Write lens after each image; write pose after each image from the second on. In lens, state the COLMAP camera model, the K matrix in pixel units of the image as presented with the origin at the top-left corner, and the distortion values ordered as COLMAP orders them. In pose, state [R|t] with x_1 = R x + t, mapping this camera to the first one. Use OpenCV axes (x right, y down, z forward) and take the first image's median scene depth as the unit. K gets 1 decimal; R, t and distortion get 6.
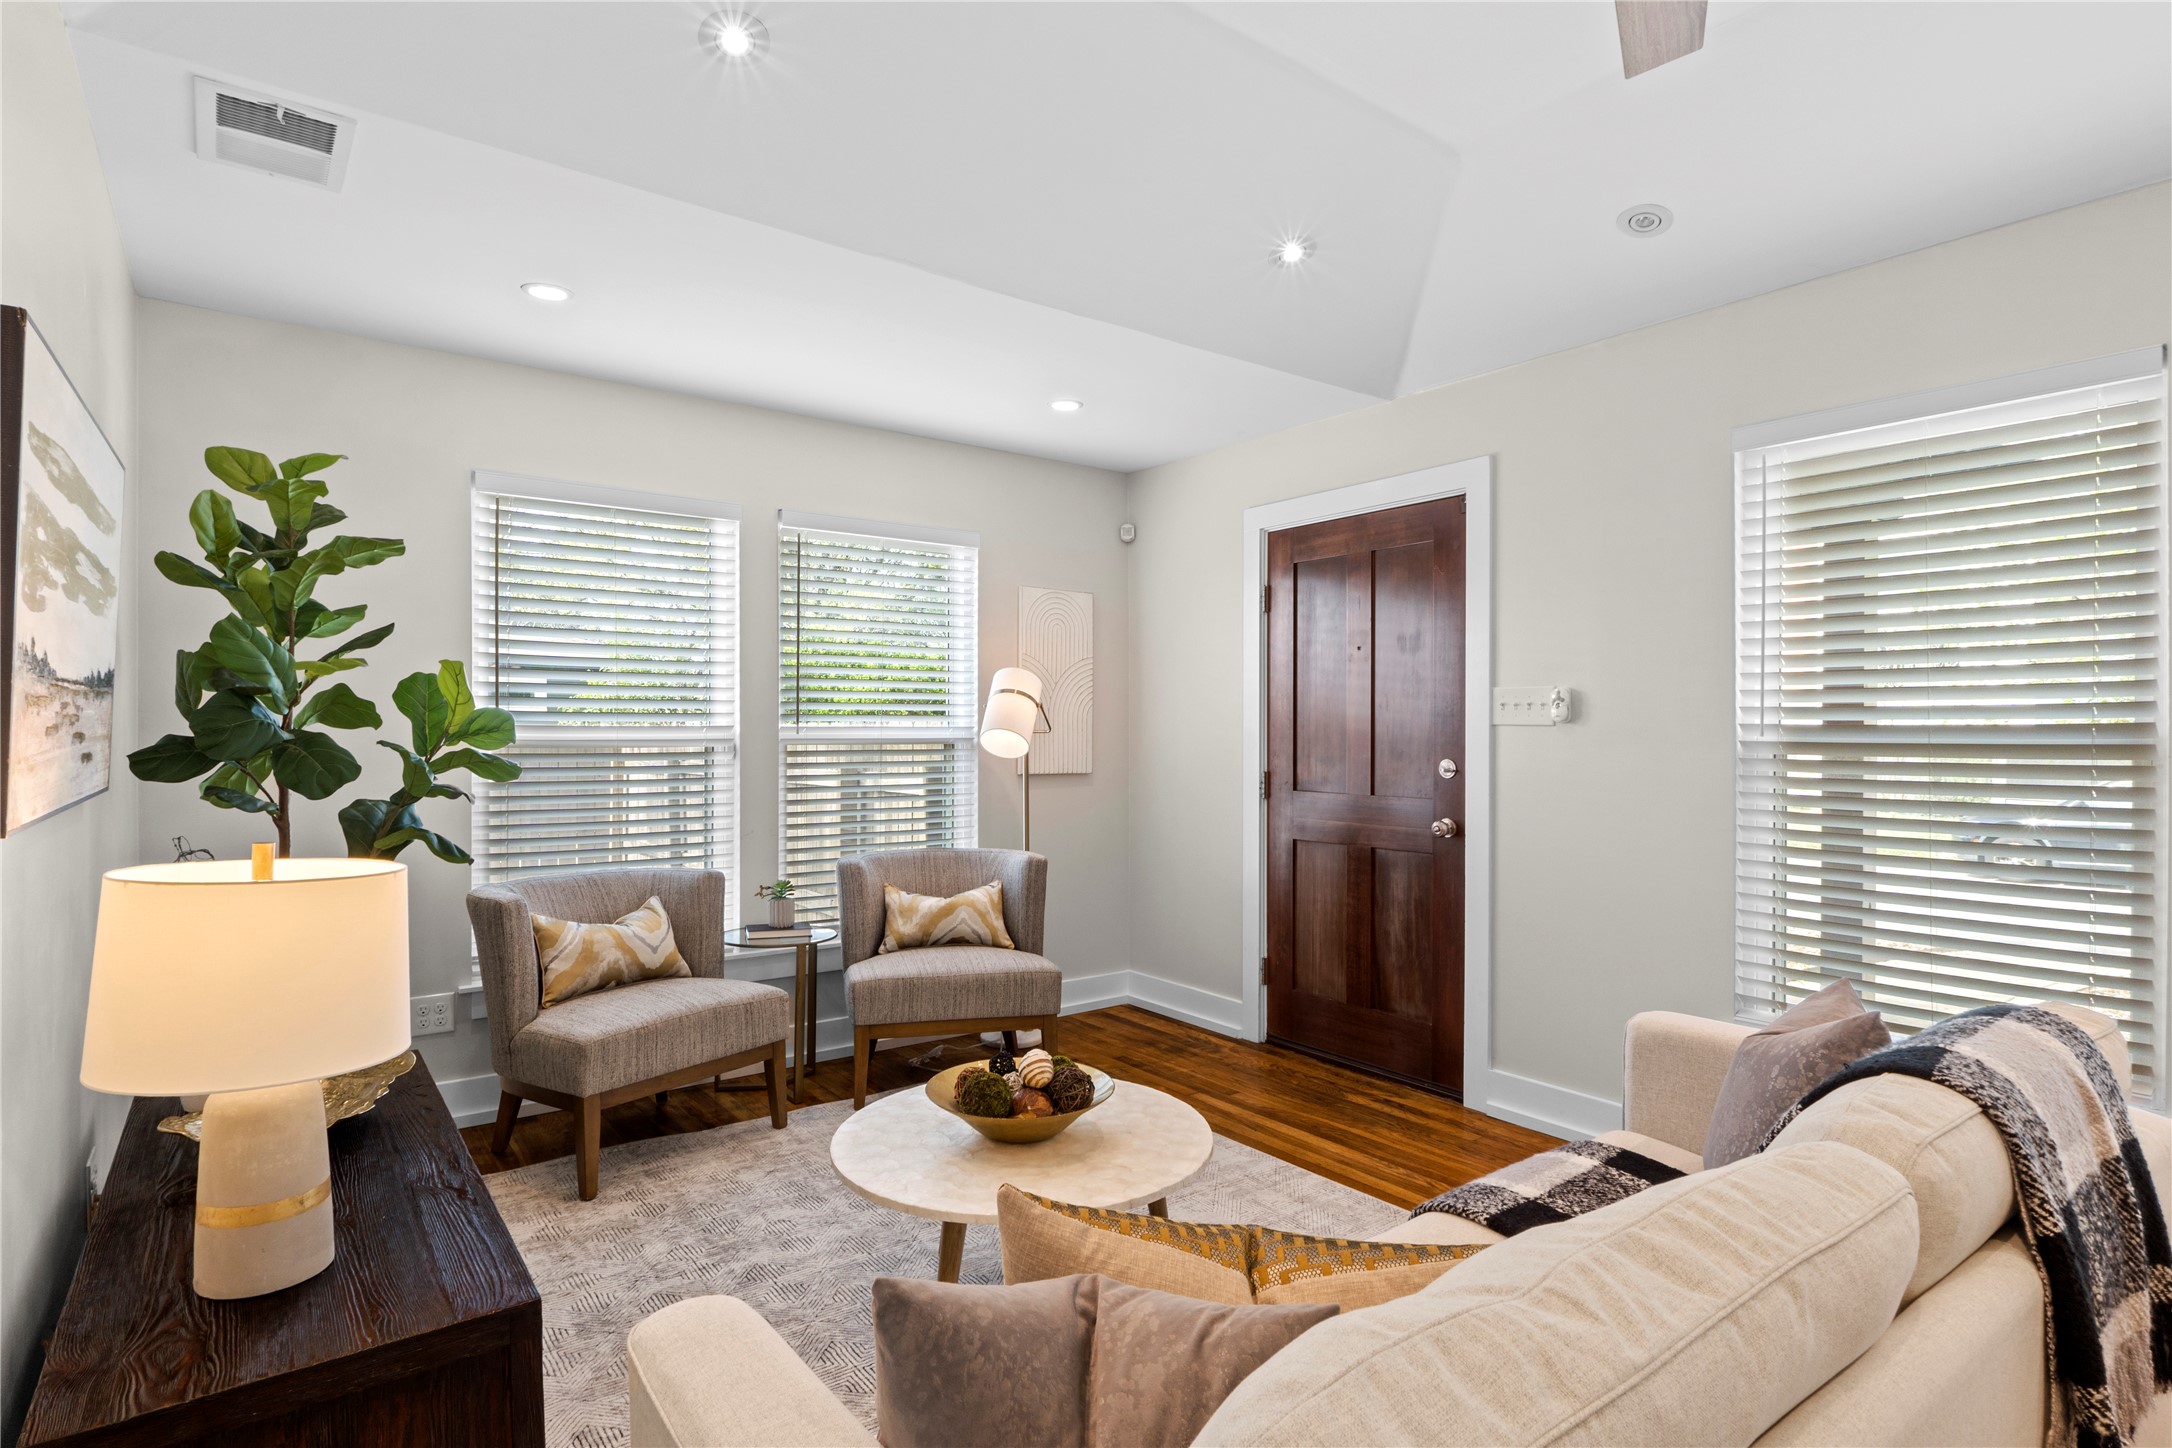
lens RADIAL K [[1148.3, 0, 1086.0], [0, 1148.3, 724.0], [0, 0, 1]] dist [-0.000295, 0.000060]
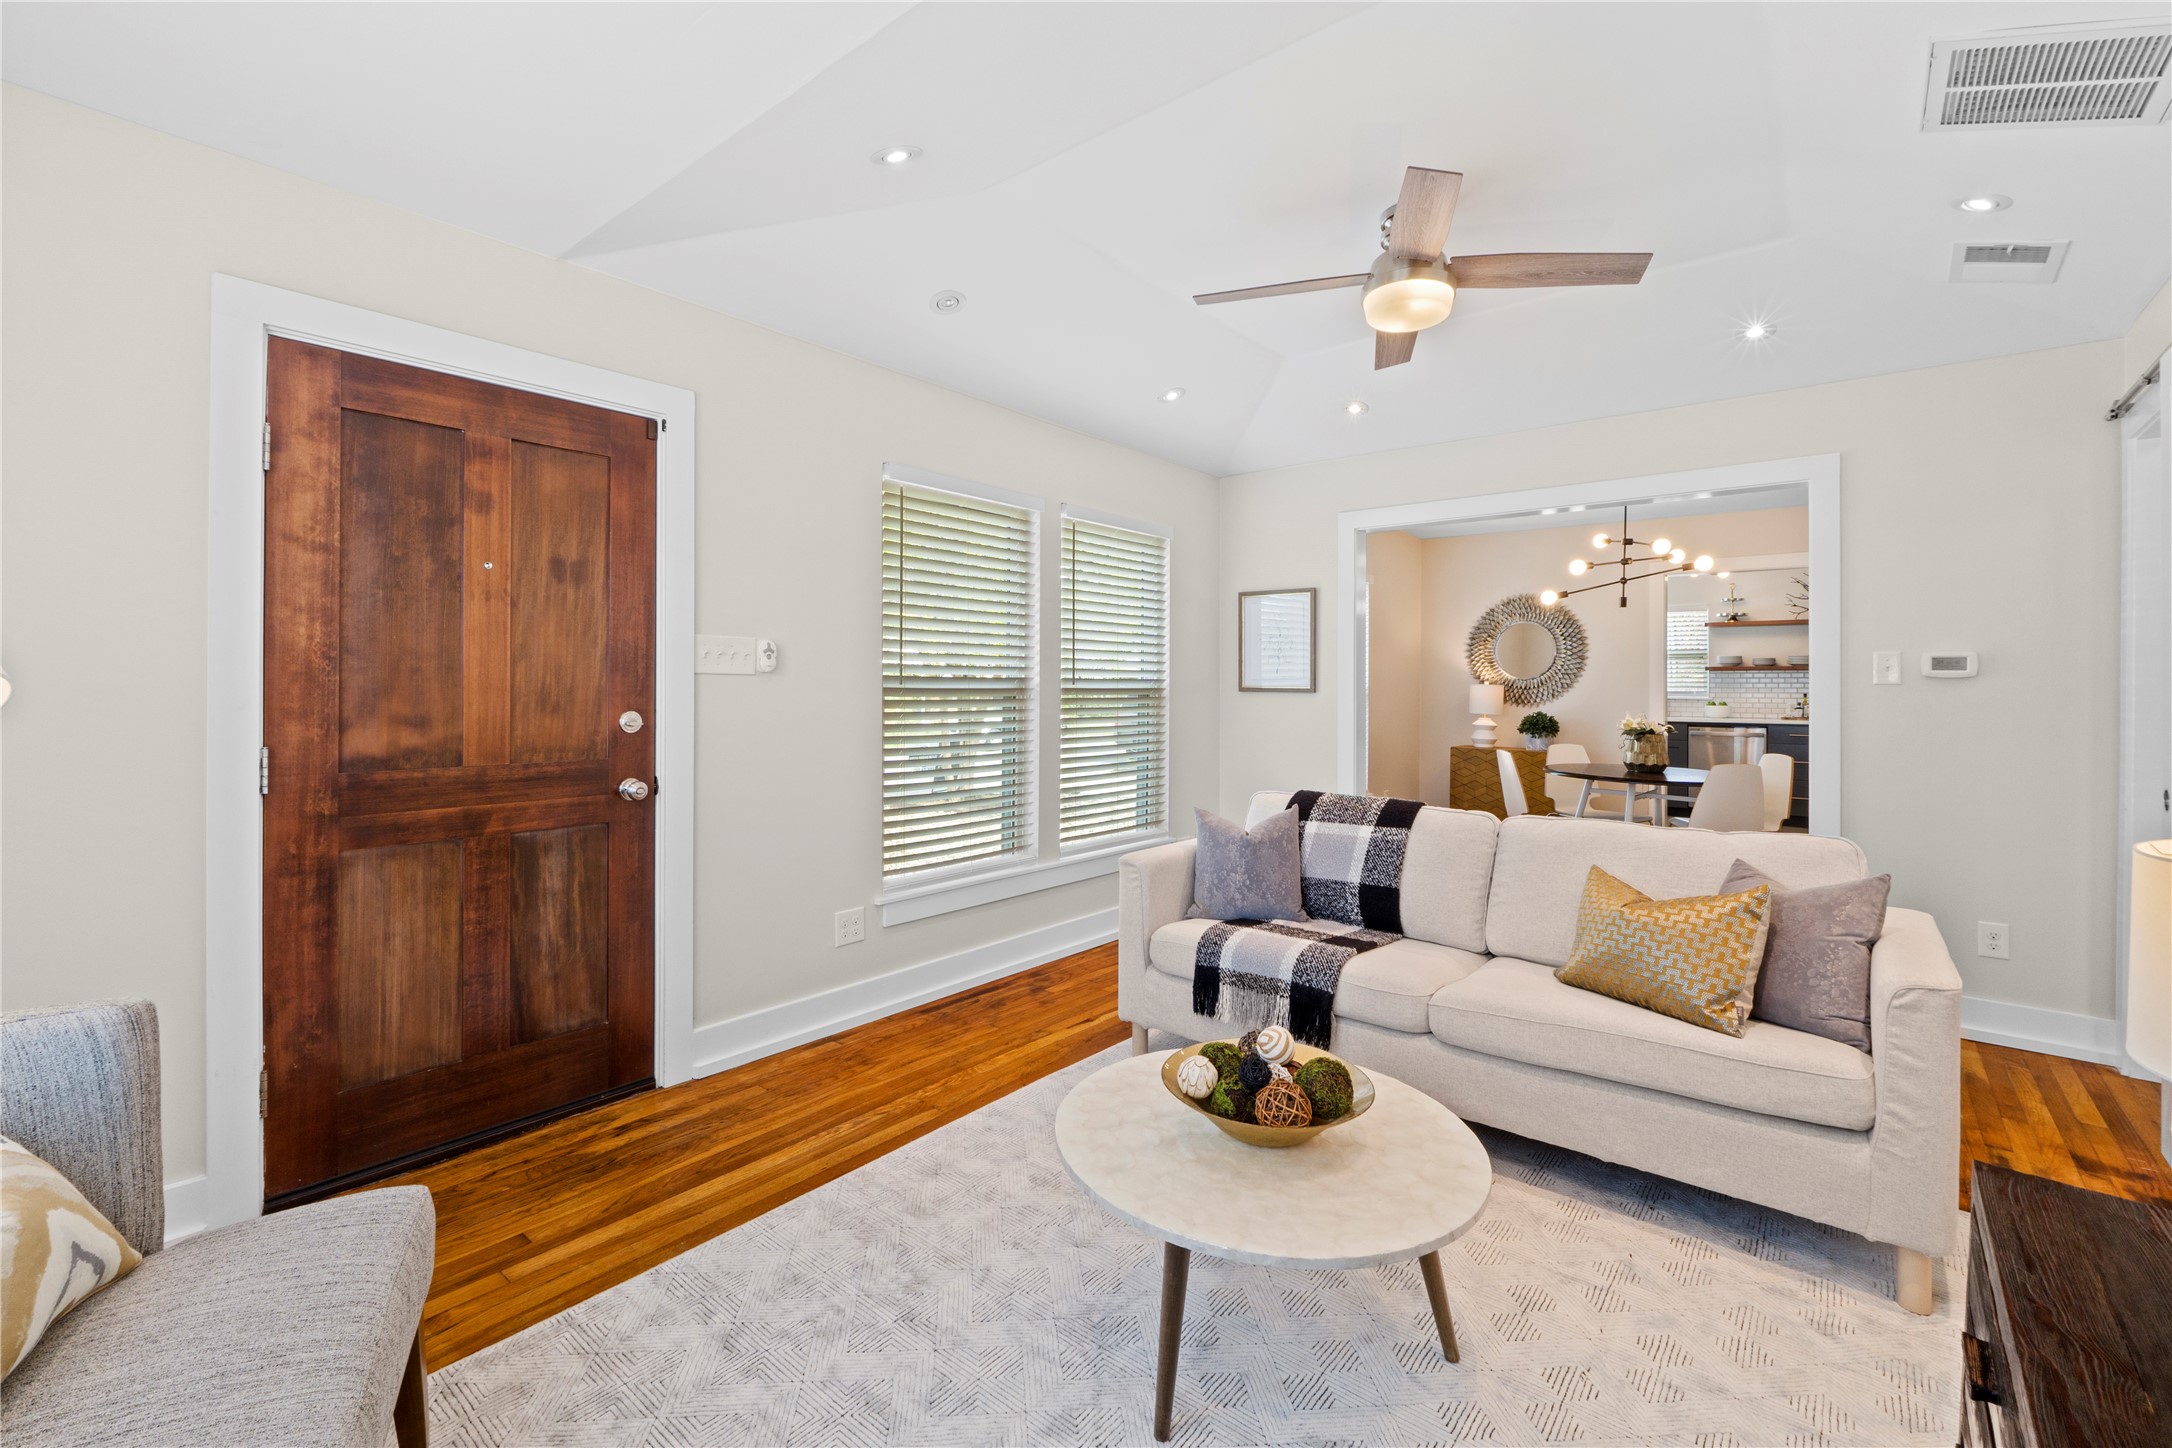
lens RADIAL K [[932.0, 0, 1068.6], [0, 932.0, 687.4], [0, 0, 1]] dist [0.000480, -0.000067]
pose [[-0.223107, -0.007335, 0.974766, -0.465624], [-0.008605, 0.999948, 0.005555, 0.005194], [-0.974756, -0.007148, -0.223159, 0.848891]]
